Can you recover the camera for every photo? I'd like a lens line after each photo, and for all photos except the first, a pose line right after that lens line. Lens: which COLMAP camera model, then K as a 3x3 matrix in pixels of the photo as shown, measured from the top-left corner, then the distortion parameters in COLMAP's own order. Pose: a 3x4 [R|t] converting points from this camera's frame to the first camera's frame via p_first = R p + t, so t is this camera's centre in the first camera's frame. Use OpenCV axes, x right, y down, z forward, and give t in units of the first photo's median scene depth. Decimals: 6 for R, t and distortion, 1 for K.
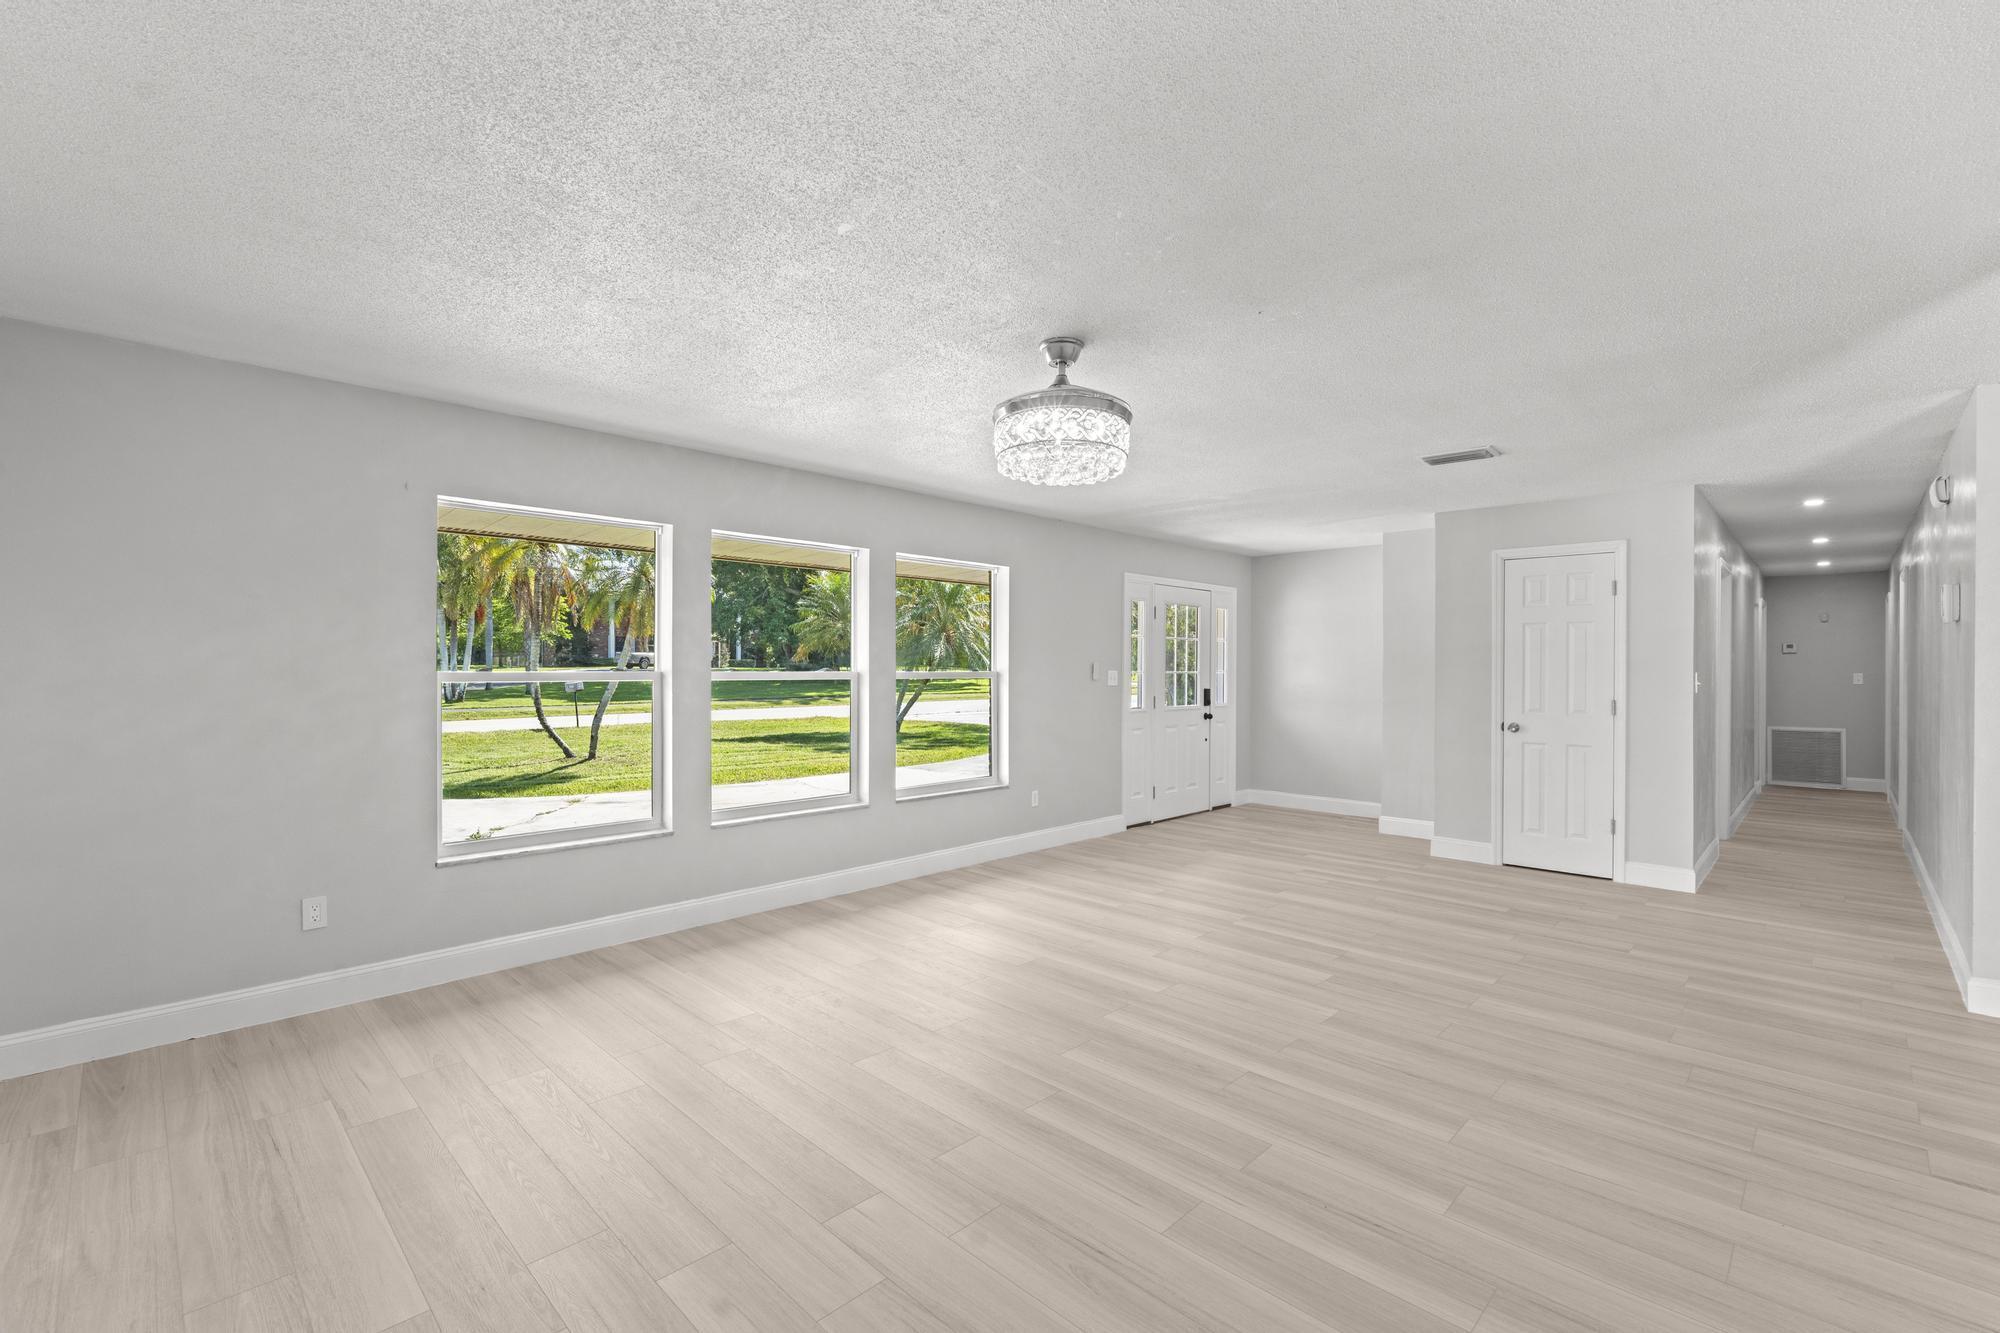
lens RADIAL K [[870.0, 0, 1000.0], [0, 870.0, 666.5], [0, 0, 1]] dist [-0.002189, -0.000154]
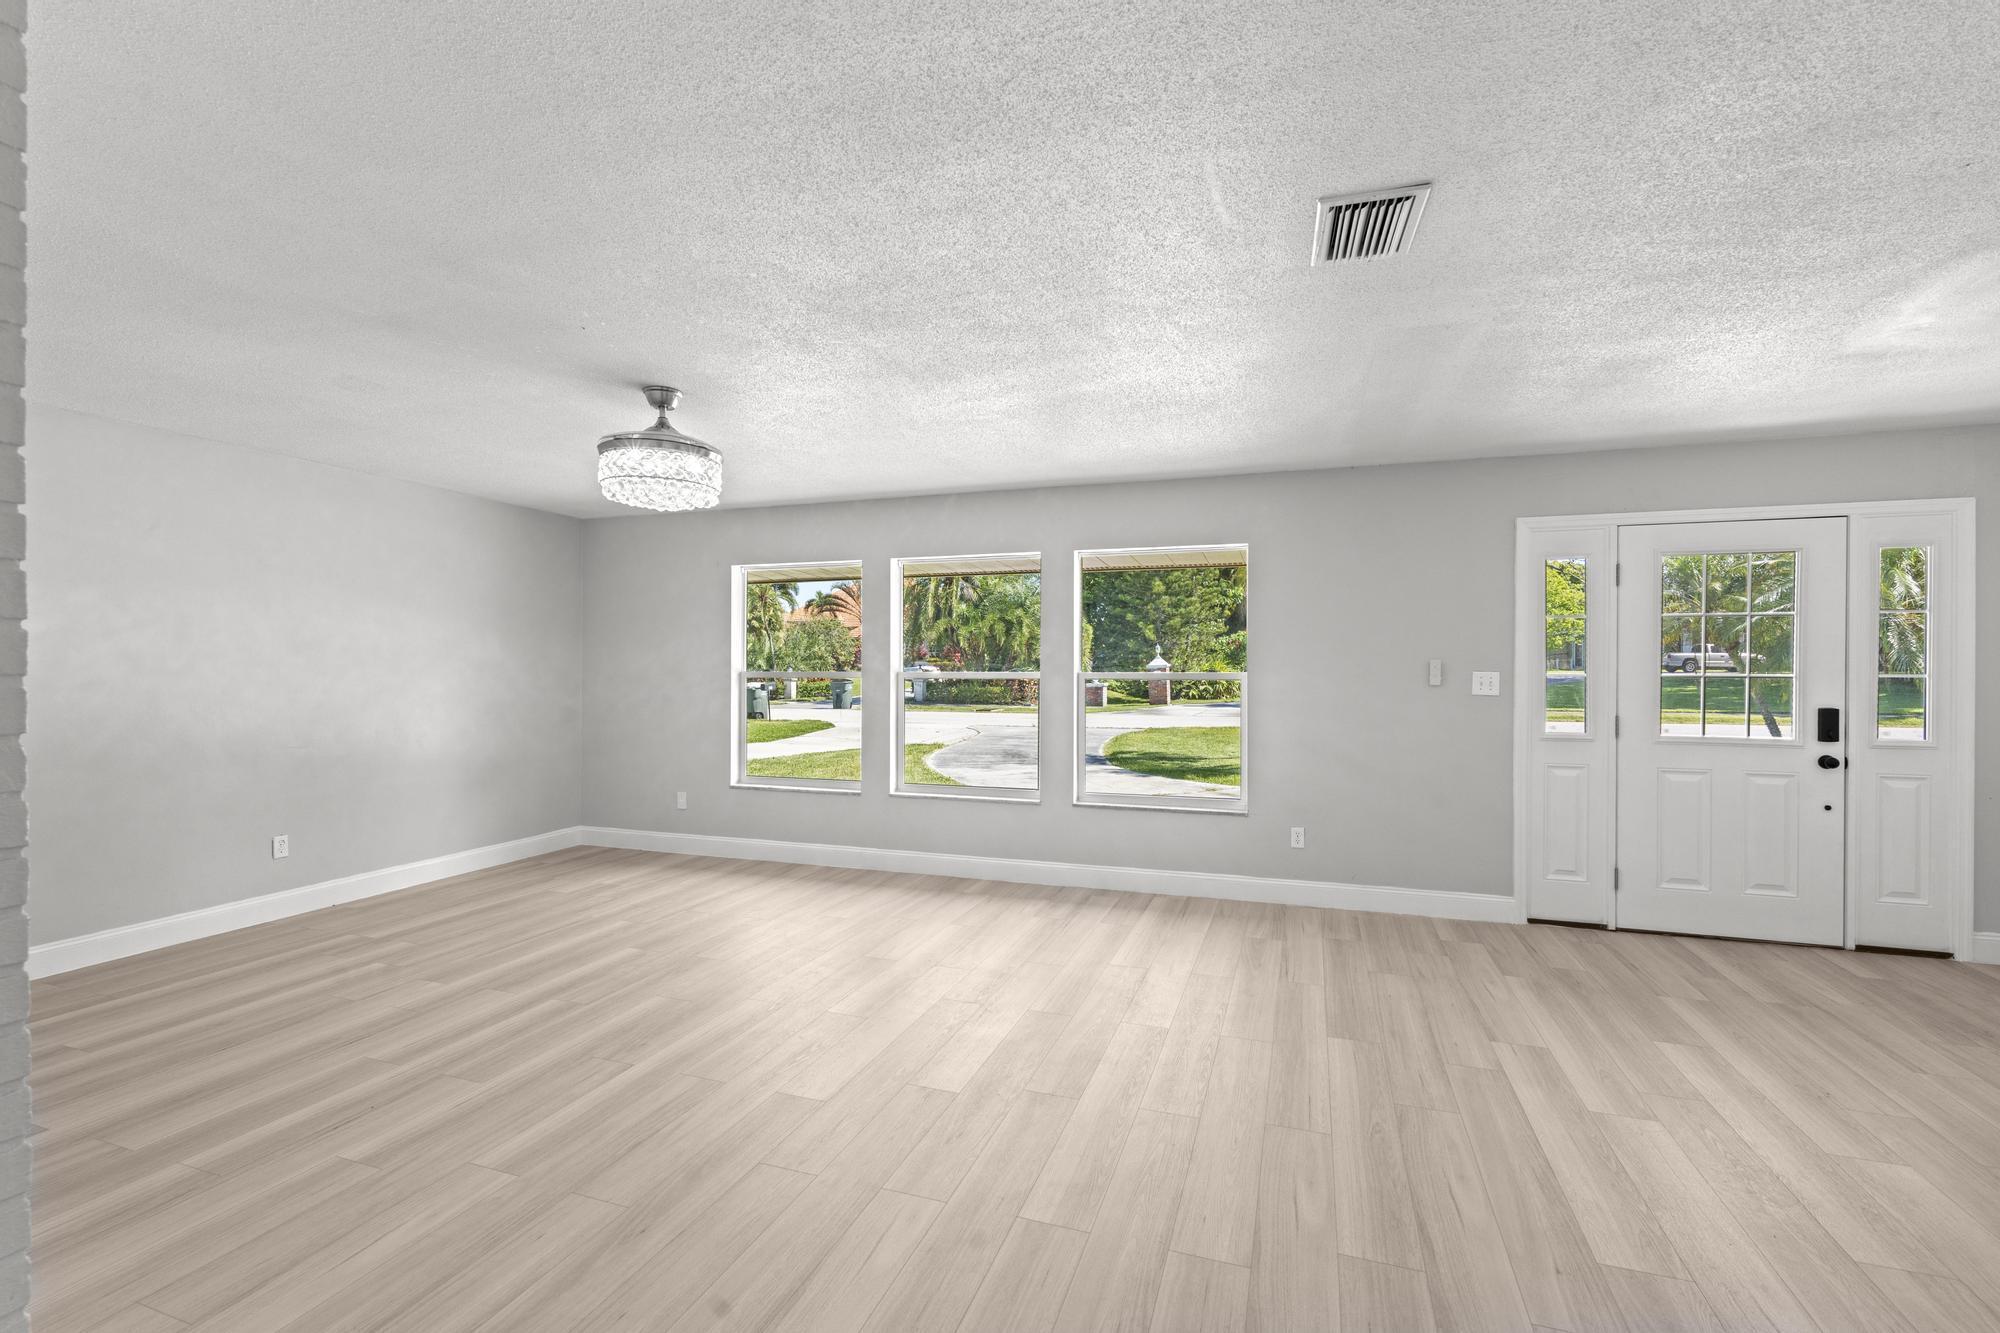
lens RADIAL K [[870.7, 0, 1000.0], [0, 870.7, 666.5], [0, 0, 1]] dist [0.002529, 0.000165]
pose [[0.419597, -0.004961, -0.907697, 0.815179], [0.003742, 0.999986, -0.003736, 0.001972], [0.907703, -0.001829, 0.419609, 0.560929]]
